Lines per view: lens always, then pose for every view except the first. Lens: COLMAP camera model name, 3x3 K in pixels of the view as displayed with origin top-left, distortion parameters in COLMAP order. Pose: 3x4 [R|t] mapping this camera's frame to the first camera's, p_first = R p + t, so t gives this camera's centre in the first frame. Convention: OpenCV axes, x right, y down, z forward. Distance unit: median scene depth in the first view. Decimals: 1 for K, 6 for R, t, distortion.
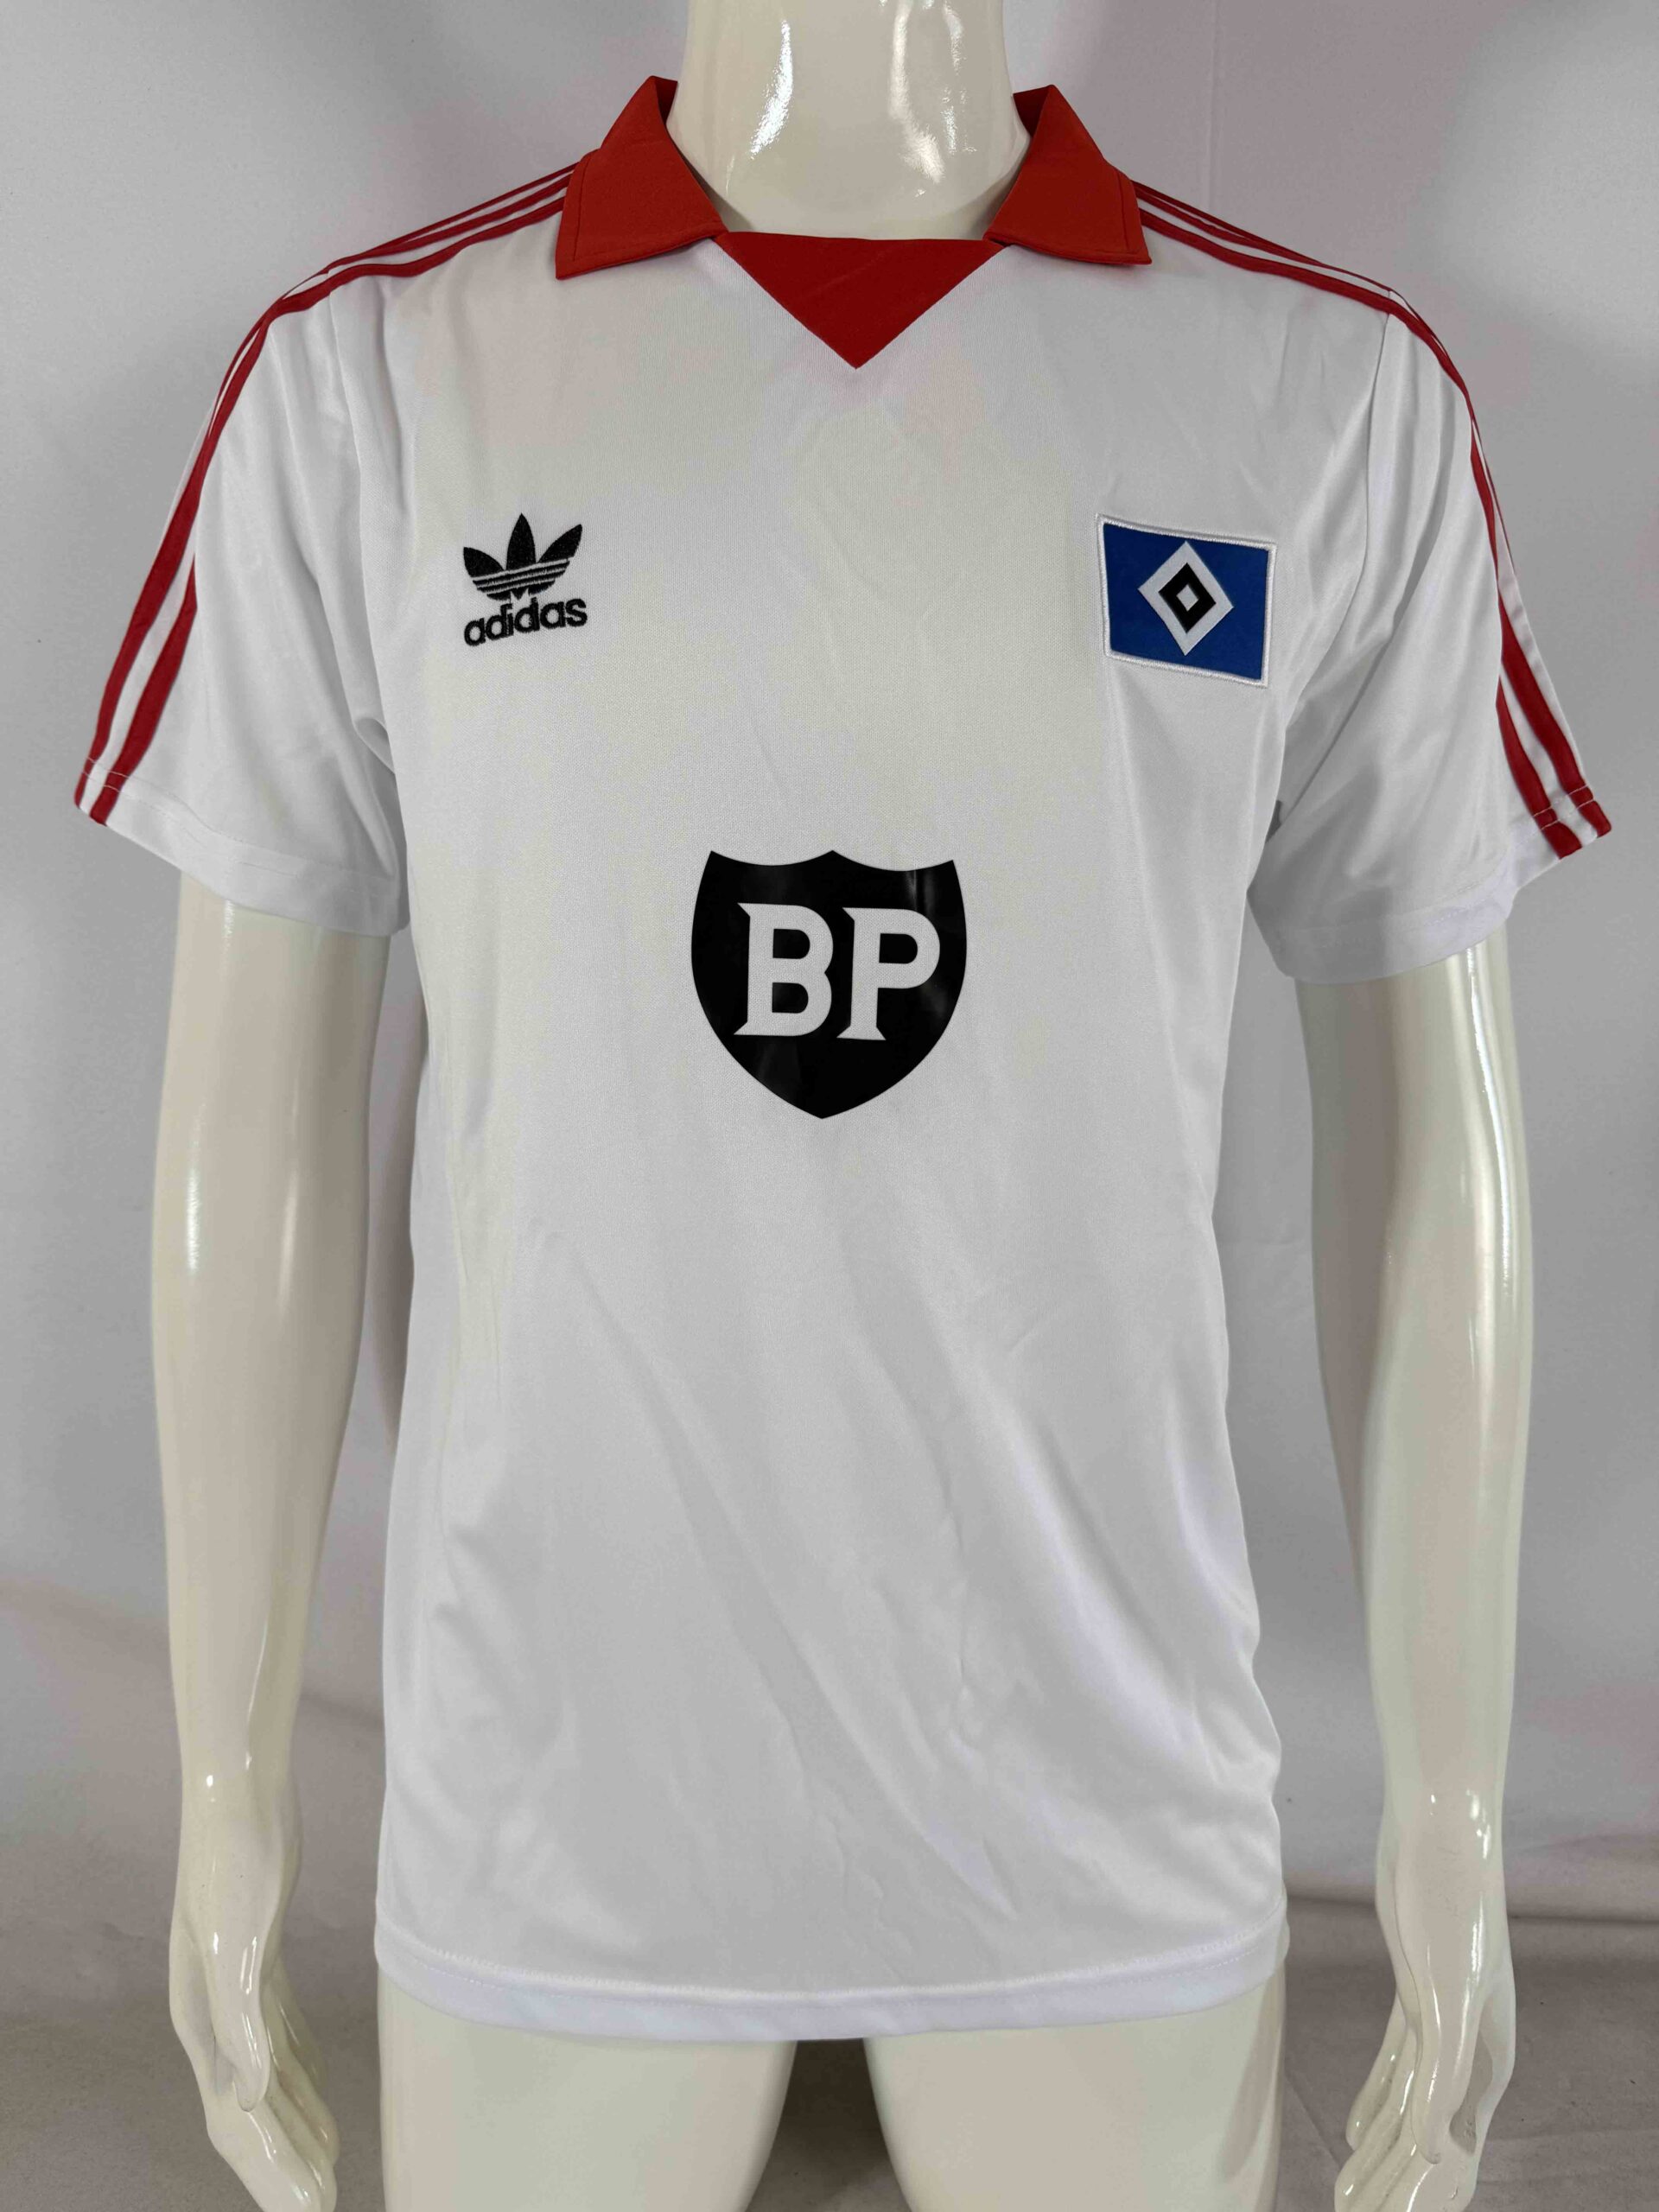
lens RADIAL K [[1521.2, 0, 829.5], [0, 1521.2, 1106.0], [0, 0, 1]] dist [0.103241, -0.186611]
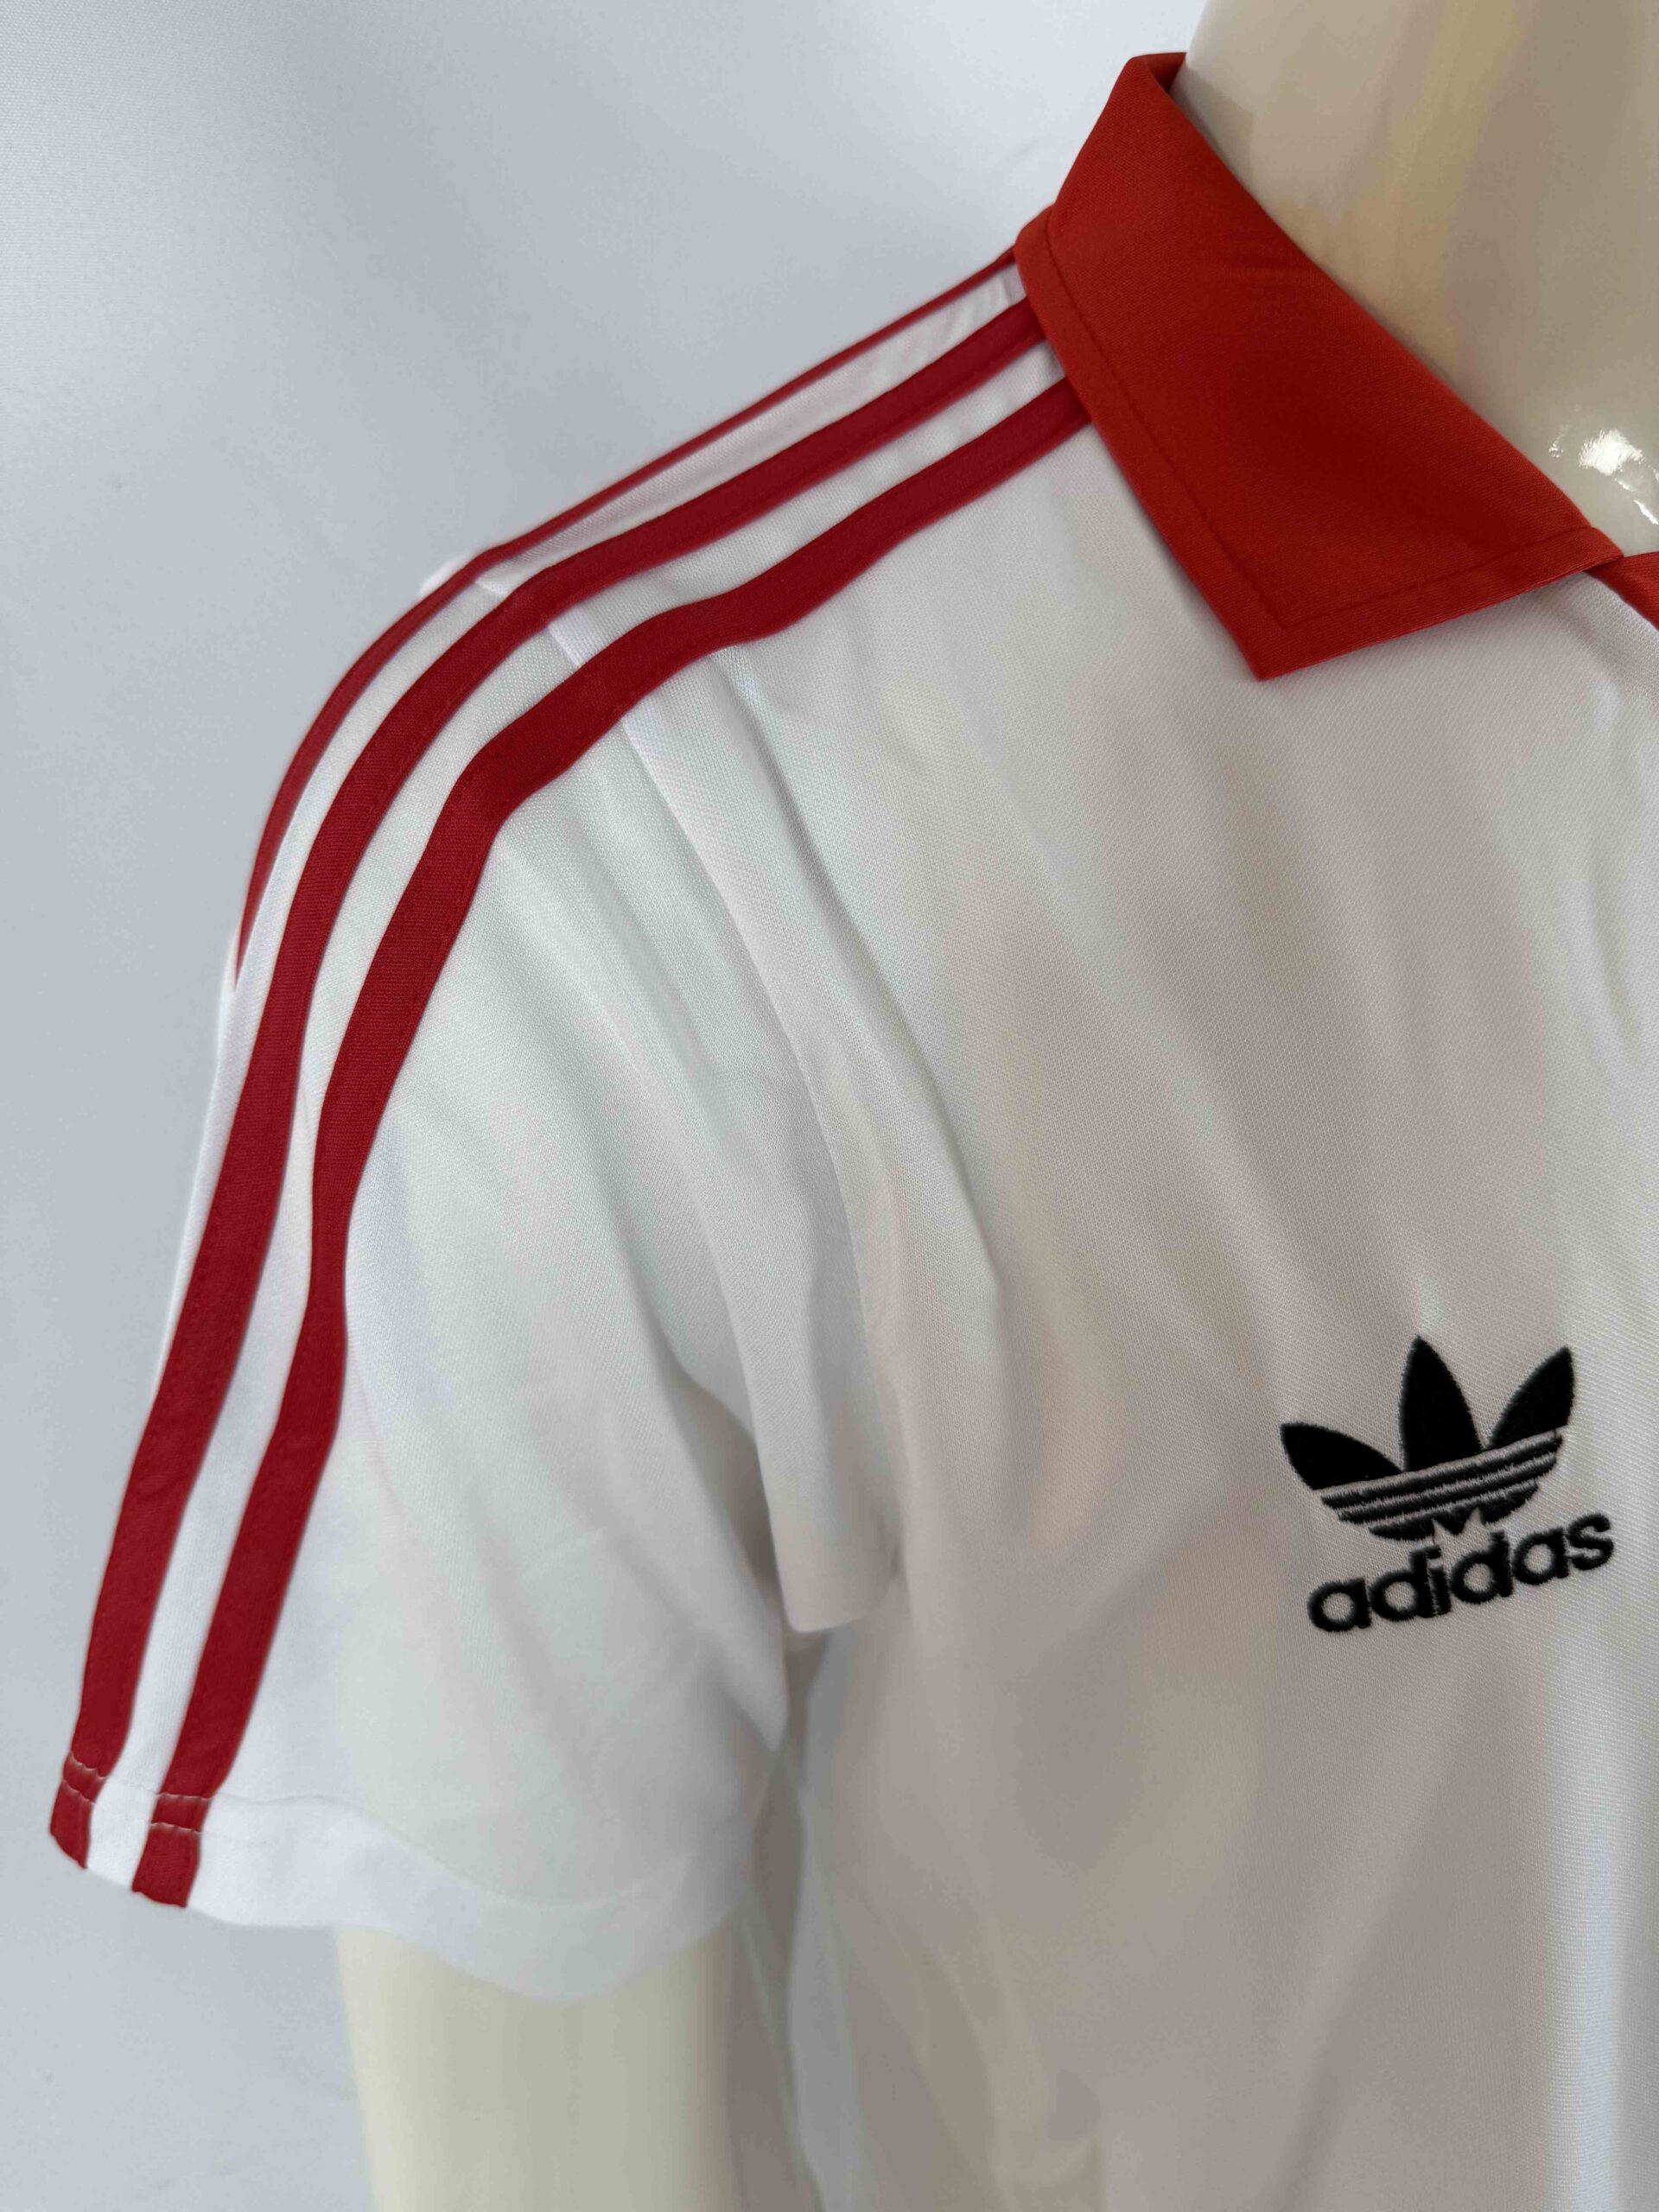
lens RADIAL K [[1525.1, 0, 877.1], [0, 1525.1, 1106.0], [0, 0, 1]] dist [-0.004845, -0.067954]
pose [[0.903244, -0.232193, 0.360884, -0.474937], [0.156653, 0.961343, 0.226448, -0.566345], [-0.399513, -0.148004, 0.904701, 0.686860]]
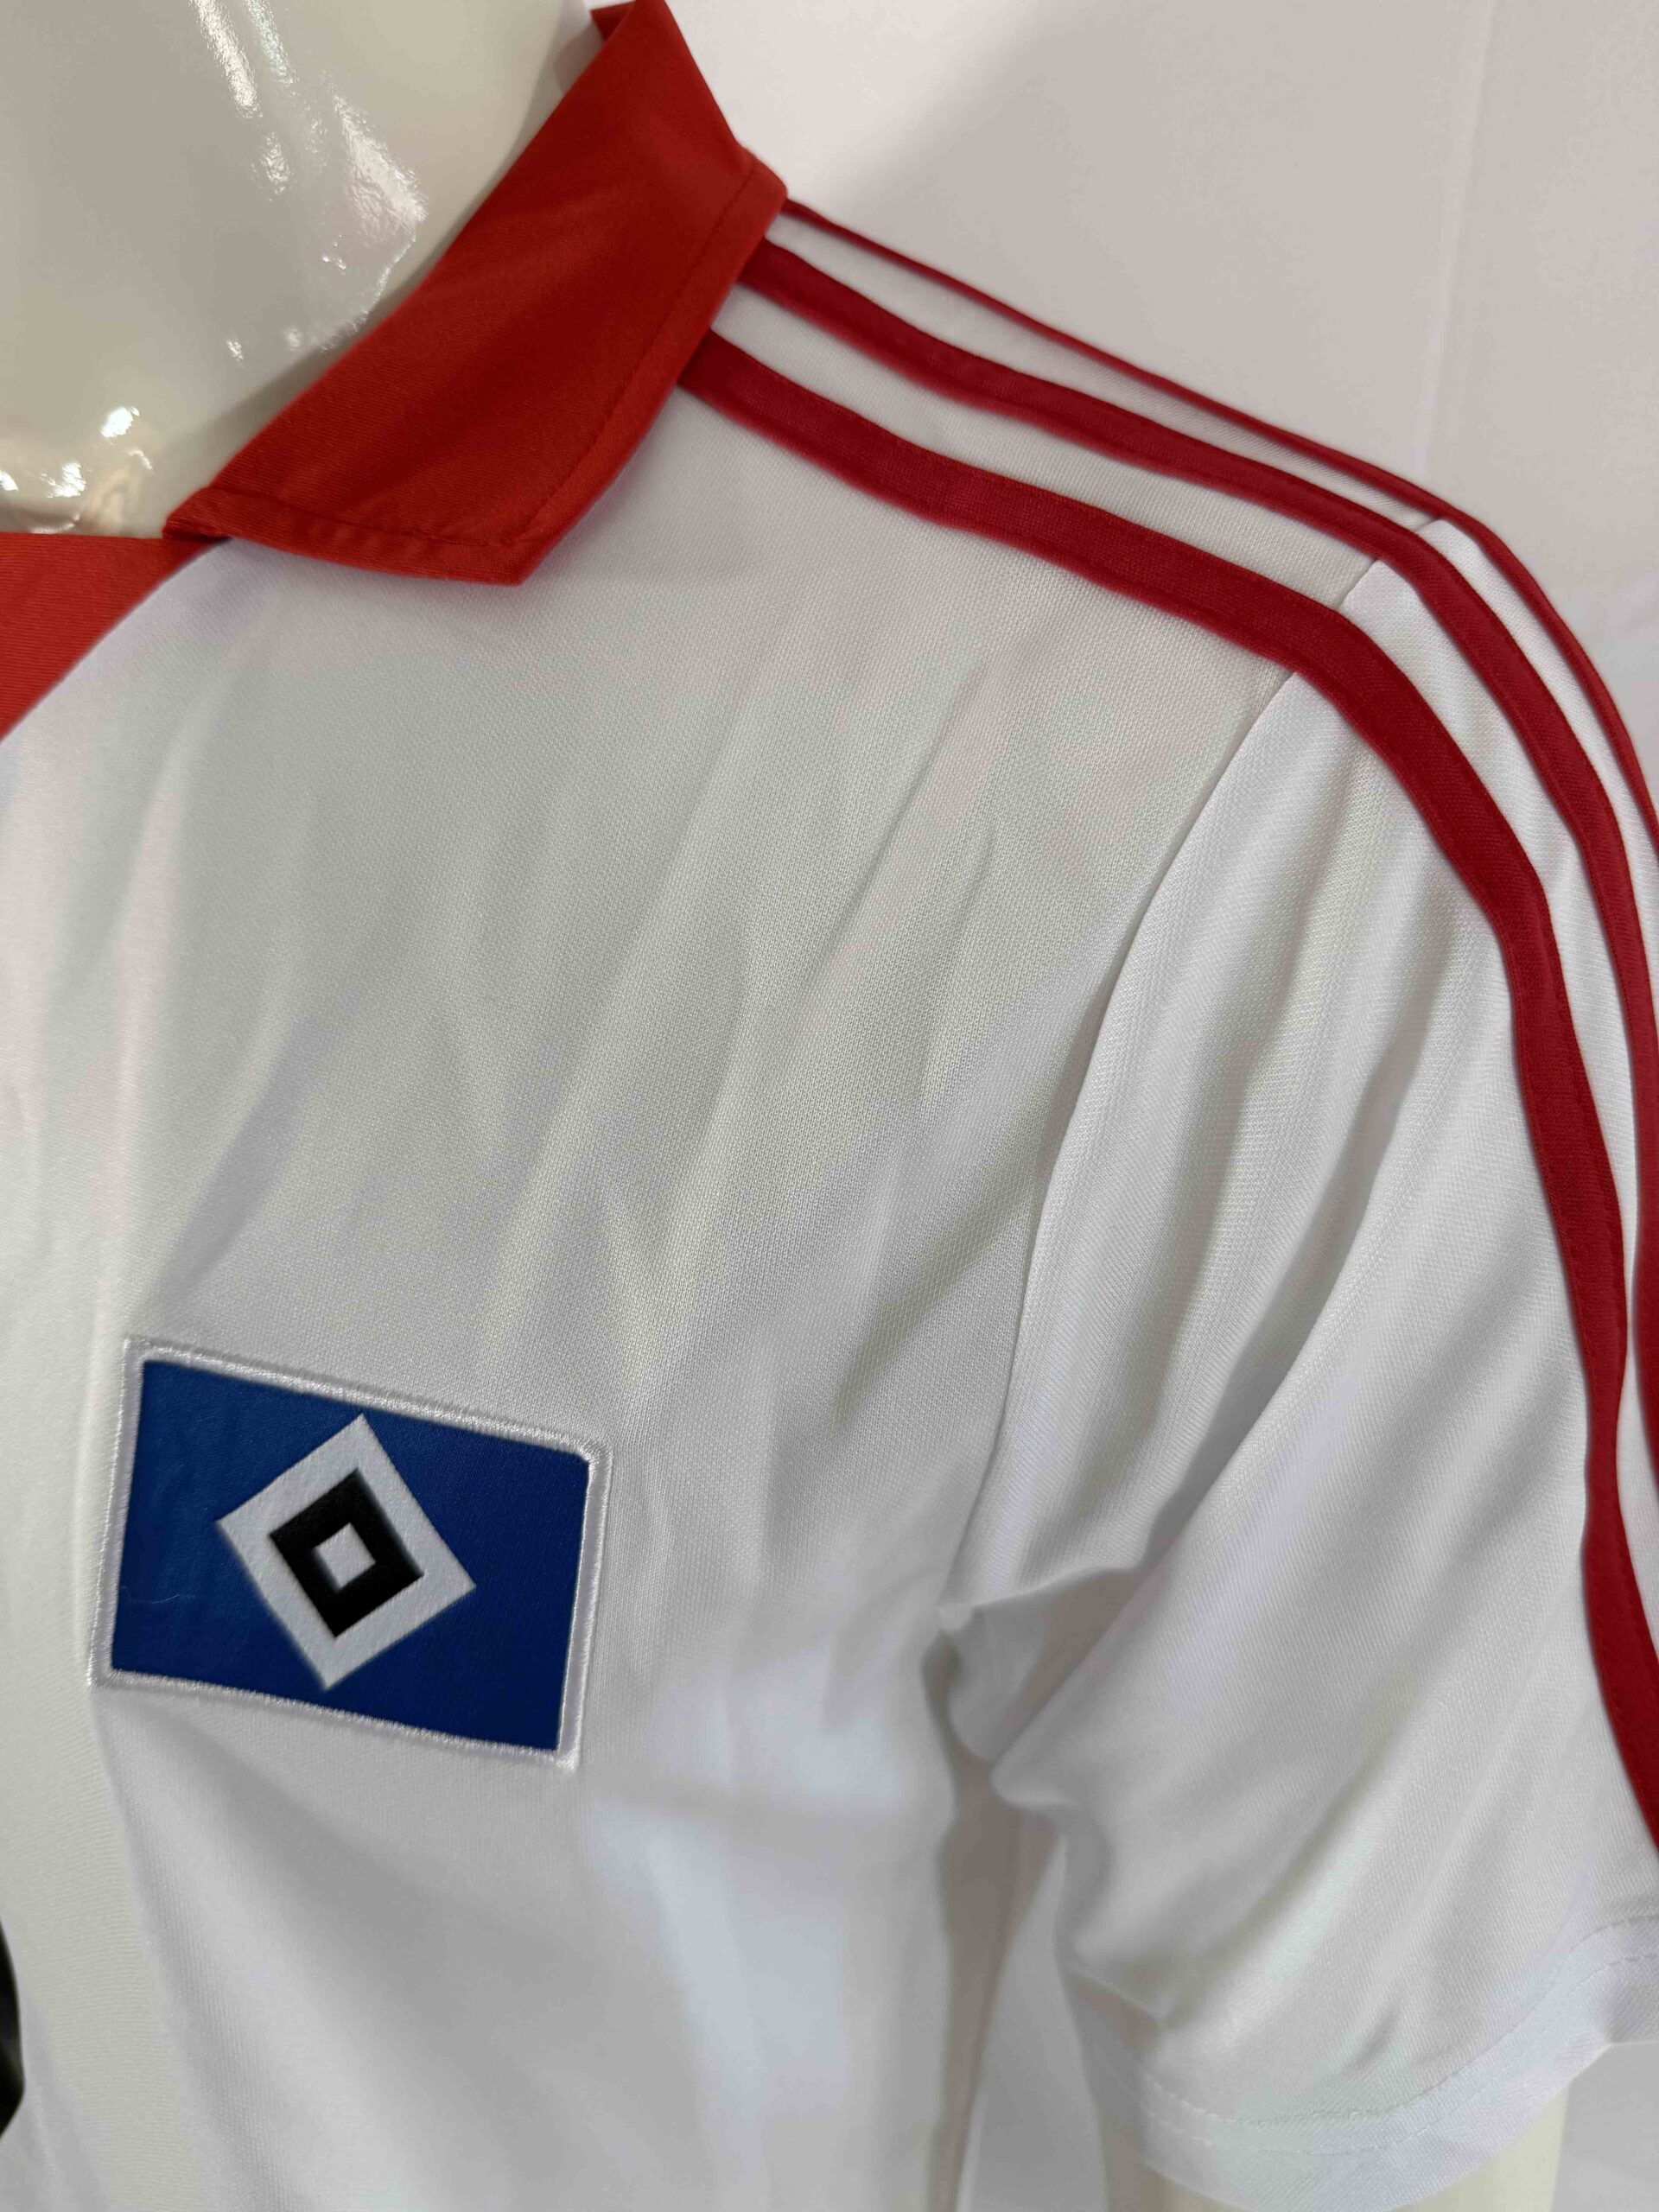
lens RADIAL K [[1521.2, 0, 829.5], [0, 1521.2, 1106.0], [0, 0, 1]] dist [0.103241, -0.186611]
pose [[0.872974, 0.198541, -0.445531, 0.493009], [-0.120556, 0.972896, 0.197331, -0.533771], [0.472634, -0.118554, 0.873248, 0.723270]]
